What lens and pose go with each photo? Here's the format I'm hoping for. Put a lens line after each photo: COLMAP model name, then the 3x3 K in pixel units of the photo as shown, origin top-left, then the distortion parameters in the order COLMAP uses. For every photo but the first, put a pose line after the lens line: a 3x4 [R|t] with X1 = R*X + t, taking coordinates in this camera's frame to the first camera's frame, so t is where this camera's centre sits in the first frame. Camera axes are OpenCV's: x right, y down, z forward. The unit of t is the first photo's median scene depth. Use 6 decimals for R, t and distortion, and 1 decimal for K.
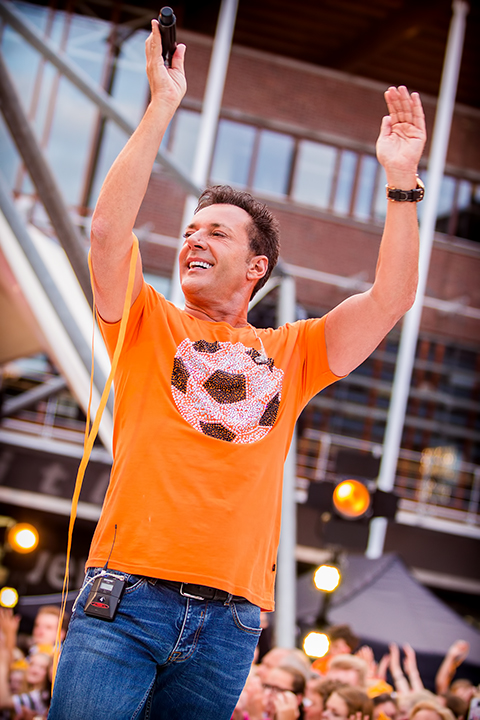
lens RADIAL K [[1999.6, 0, 240.5], [0, 1999.6, 354.6], [0, 0, 1]] dist [-0.159269, 0.000000]
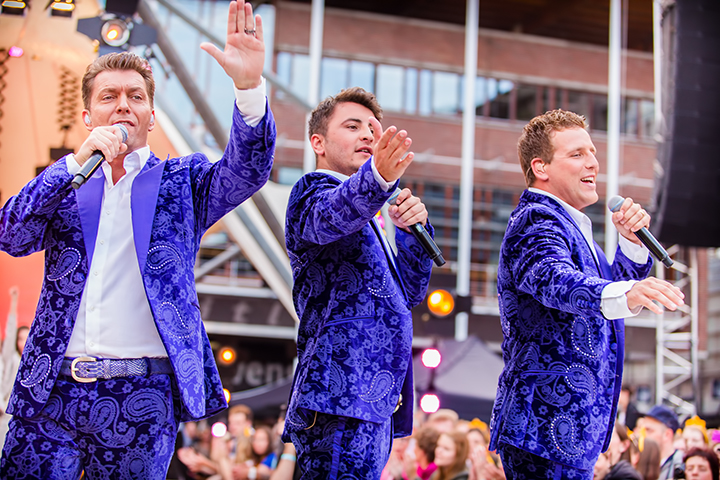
lens RADIAL K [[1999.6, 0, 356.9], [0, 1999.6, 241.2], [0, 0, 1]] dist [-0.159269, 0.000000]
pose [[0.991889, -0.124570, 0.025262, -0.038937], [0.123910, 0.991948, 0.026194, -0.018738], [-0.028322, -0.022851, 0.999338, -0.480420]]
